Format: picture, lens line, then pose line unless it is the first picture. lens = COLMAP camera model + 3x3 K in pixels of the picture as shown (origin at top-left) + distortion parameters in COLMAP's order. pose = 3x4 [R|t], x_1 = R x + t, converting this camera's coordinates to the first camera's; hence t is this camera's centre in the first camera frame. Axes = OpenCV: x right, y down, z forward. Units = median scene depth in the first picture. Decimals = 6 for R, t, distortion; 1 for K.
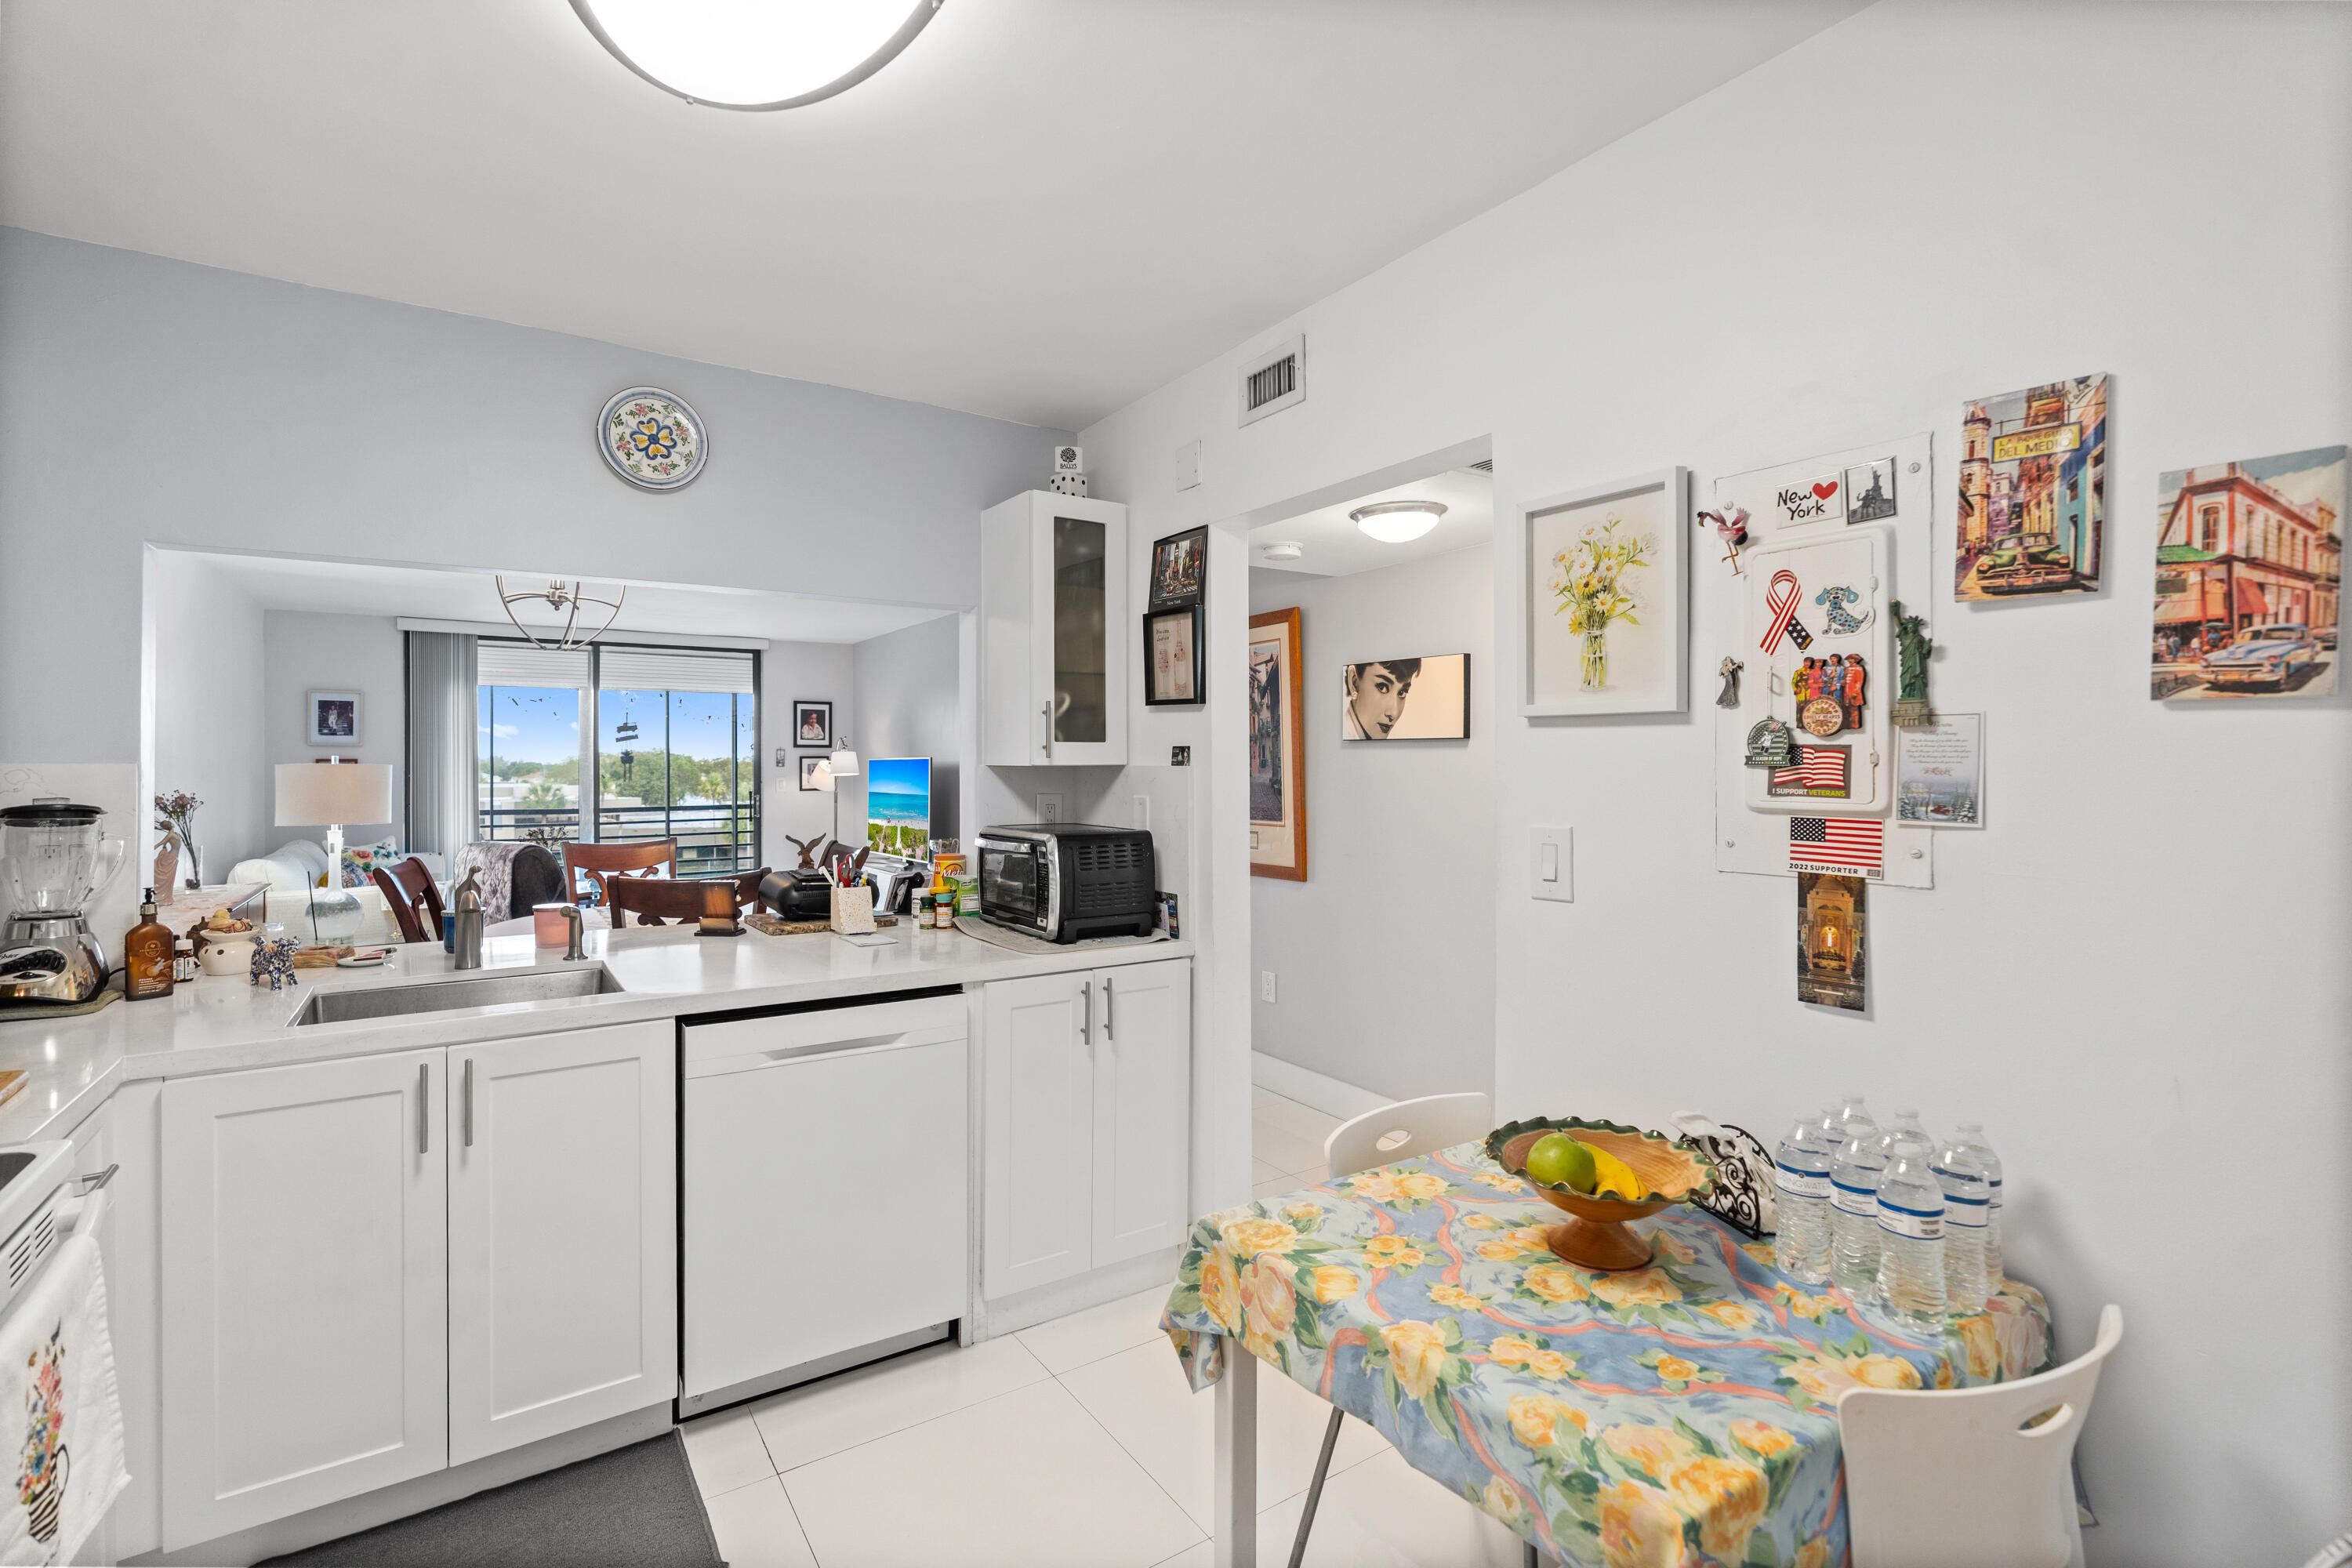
lens RADIAL K [[1064.4, 0, 1170.2], [0, 1064.4, 771.9], [0, 0, 1]] dist [-0.010750, 0.003776]
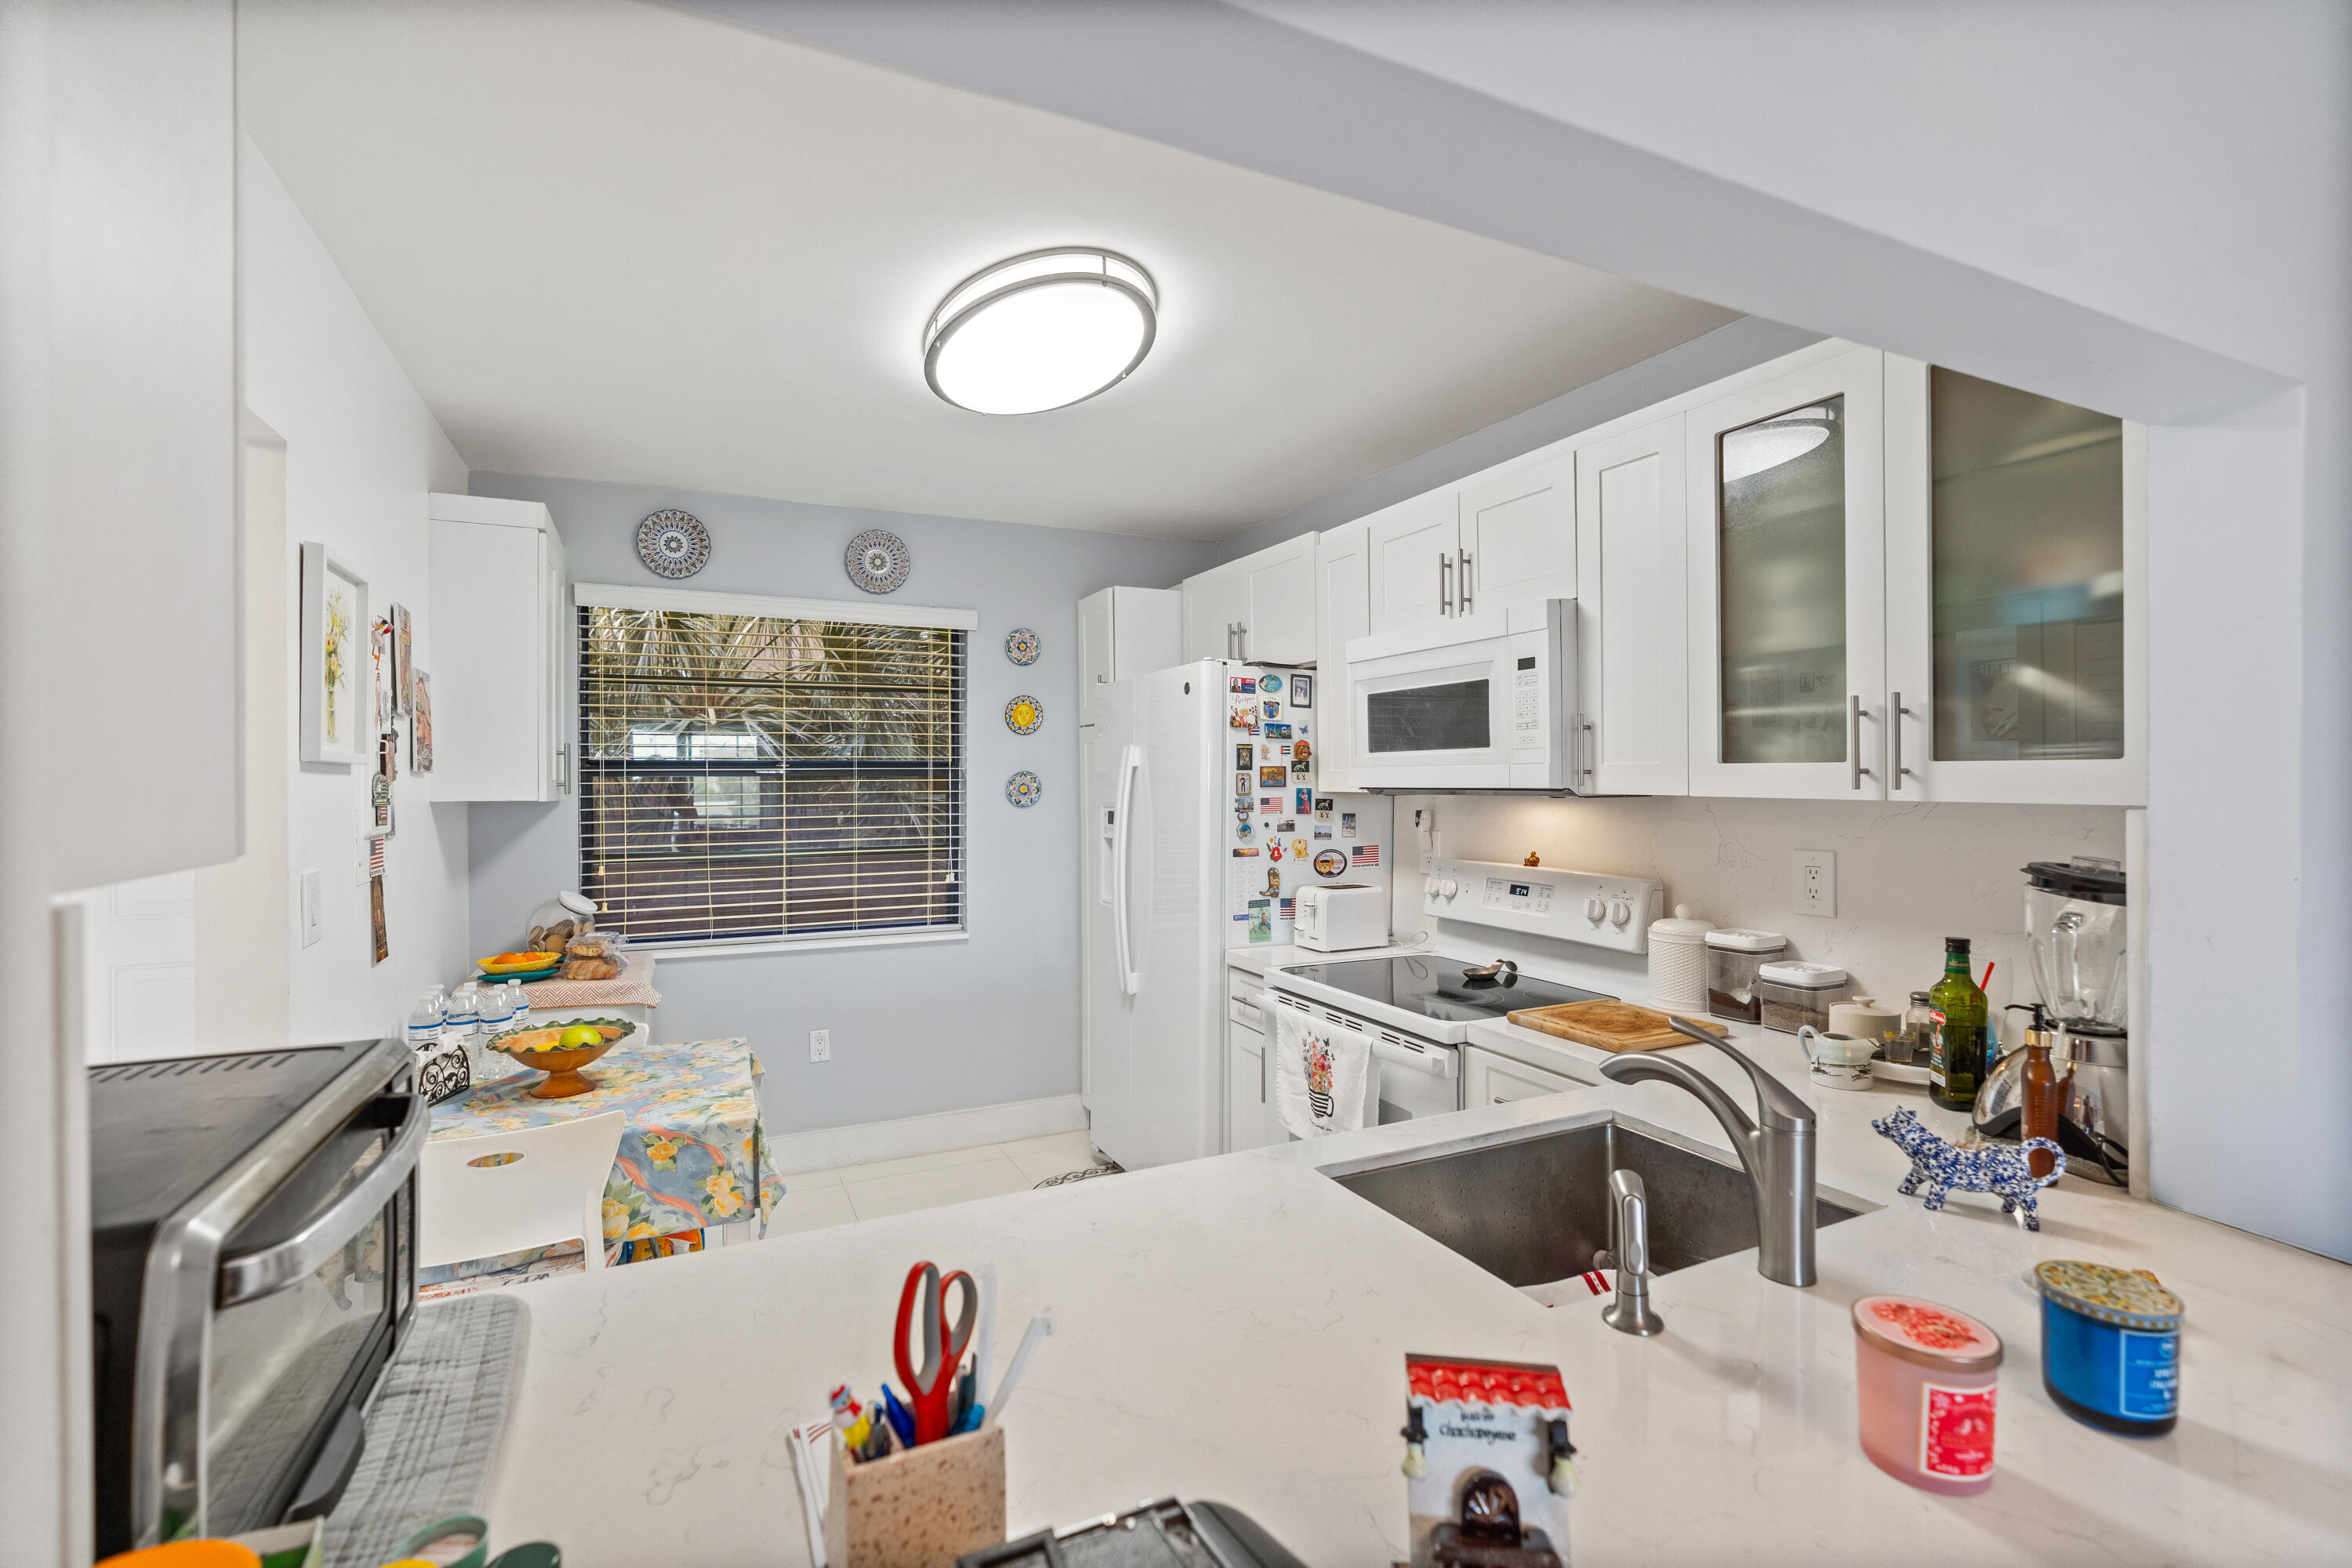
lens RADIAL K [[1064.4, 0, 1173.7], [0, 1064.4, 778.8], [0, 0, 1]] dist [-0.010750, 0.003776]
pose [[-0.989752, 0.007313, 0.142607, -0.744667], [0.008730, 0.999919, 0.009313, -0.047874], [-0.142527, 0.010462, -0.989736, 2.357001]]
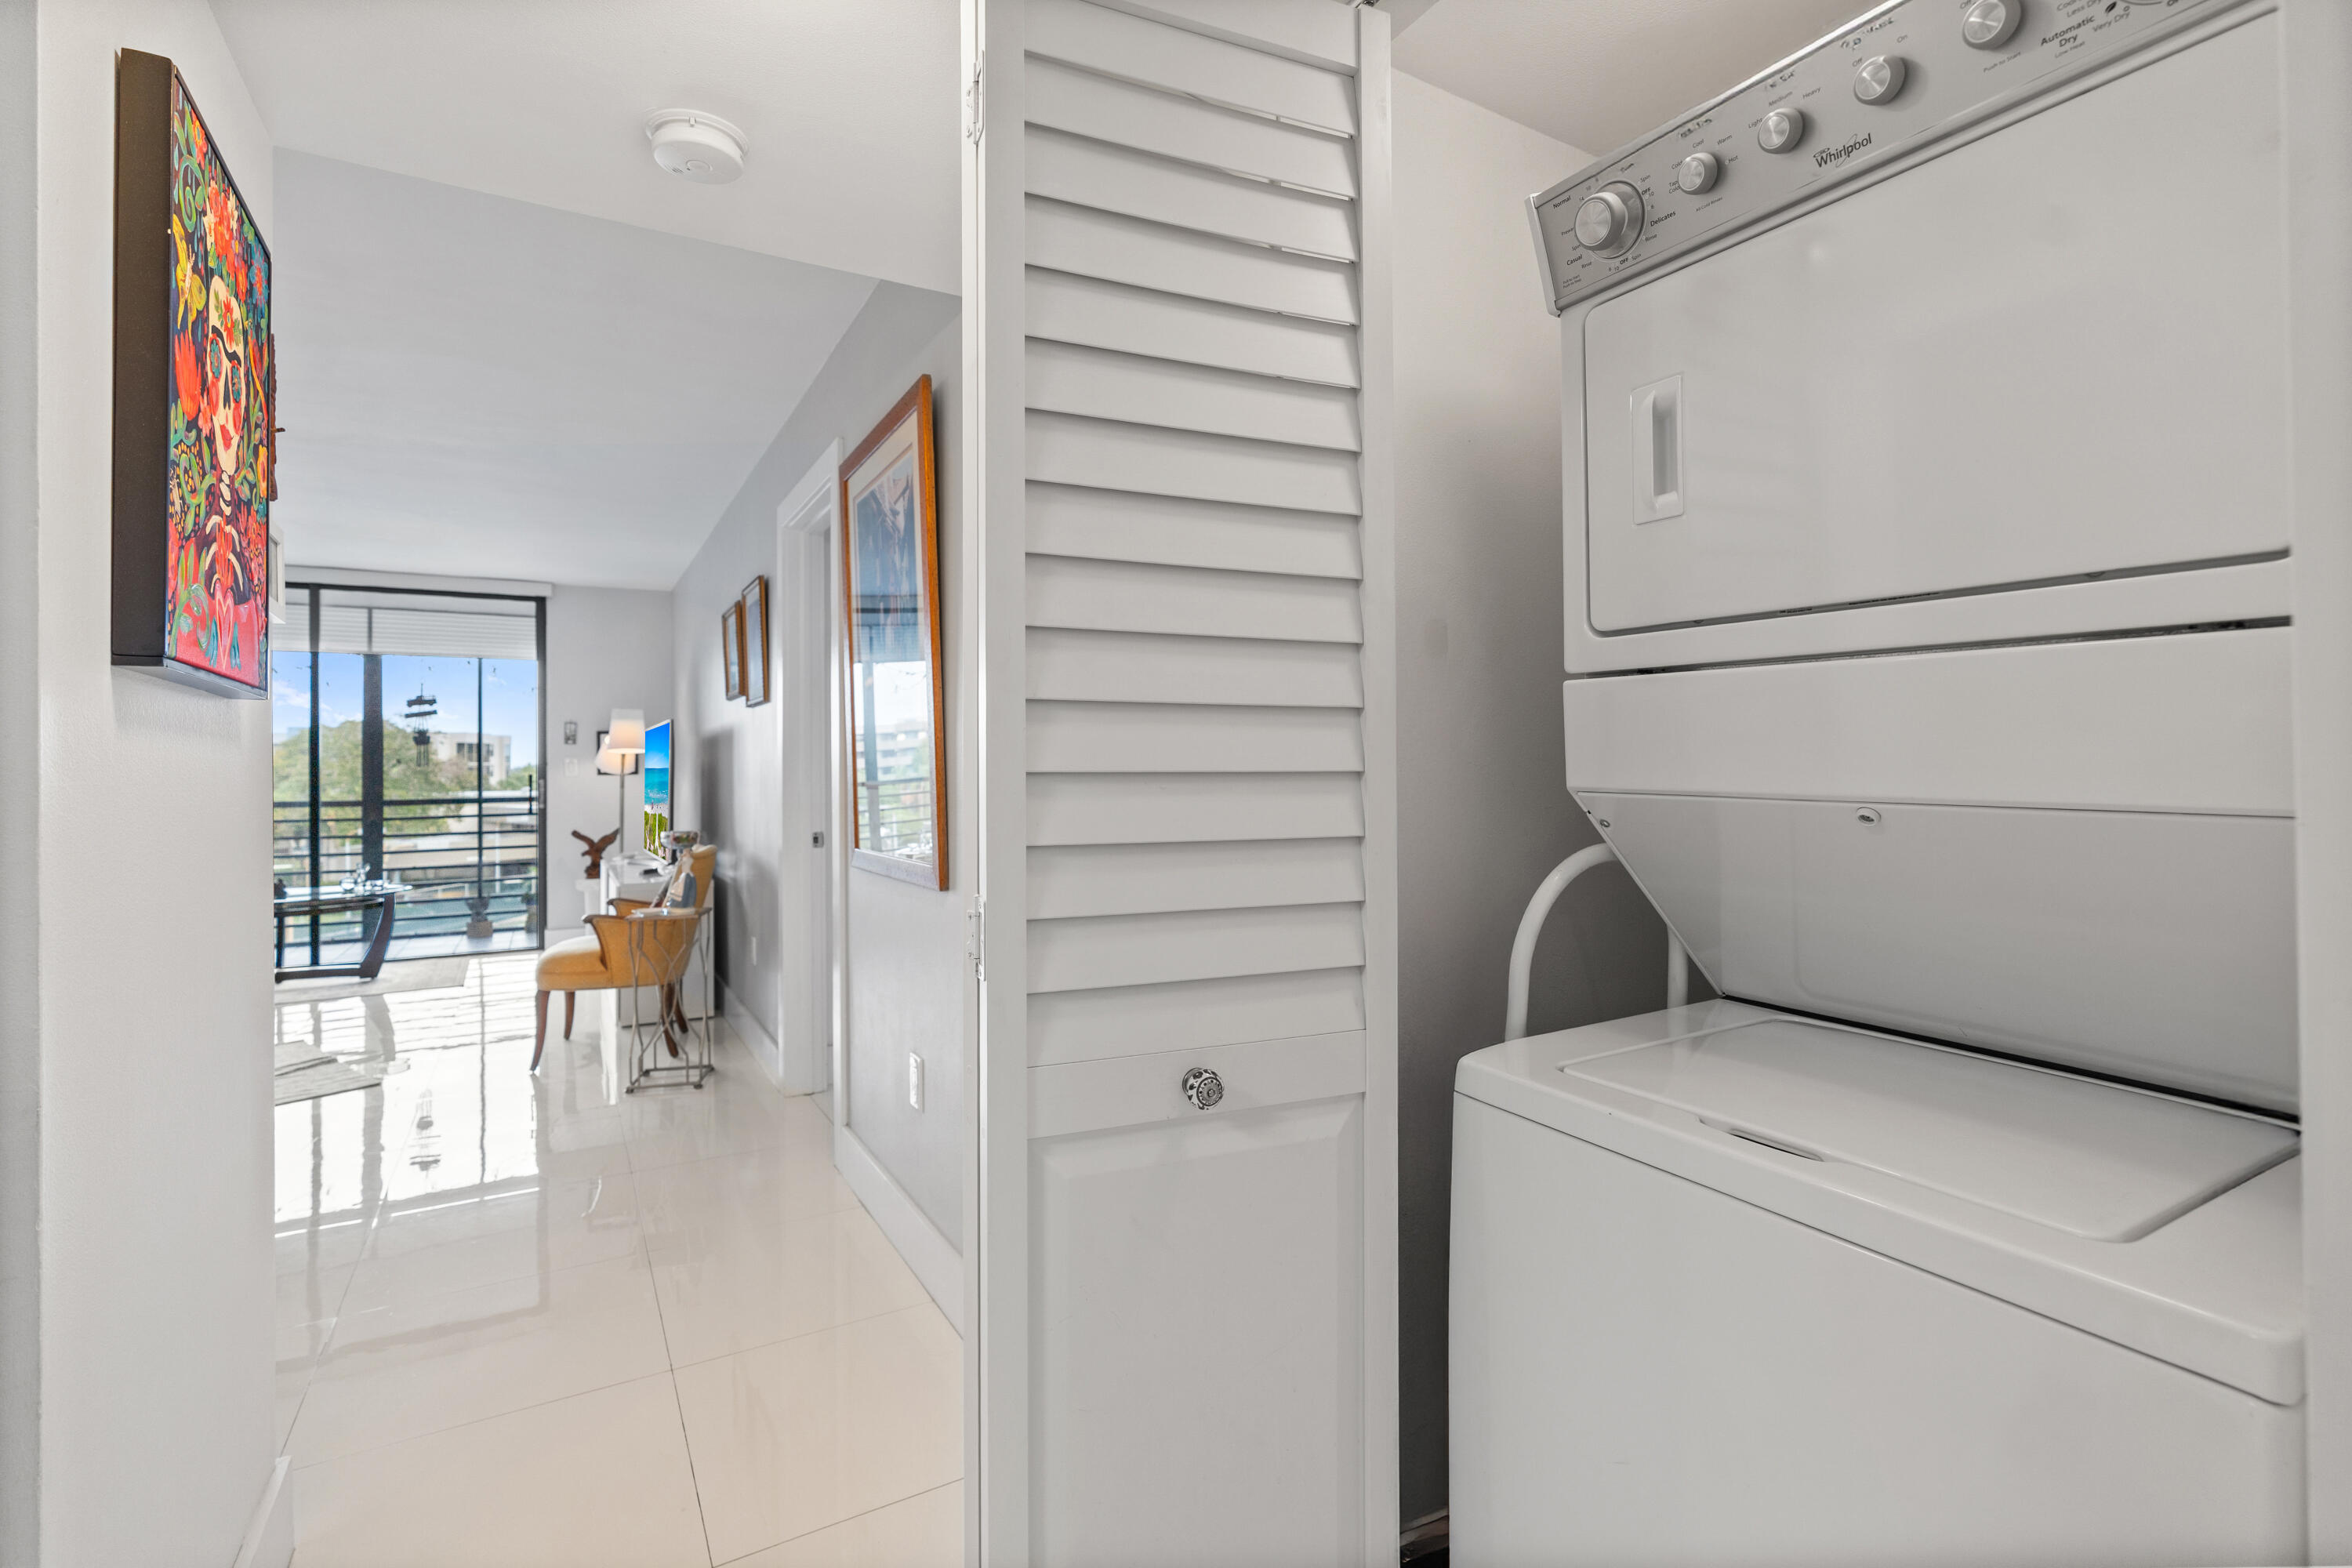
lens RADIAL K [[1064.4, 0, 1177.2], [0, 1064.4, 745.6], [0, 0, 1]] dist [-0.010750, 0.003776]
pose [[0.999309, -0.006462, -0.036601, 0.736966], [0.005315, 0.999494, -0.031354, 0.145214], [0.036785, 0.031138, 0.998838, 1.284866]]
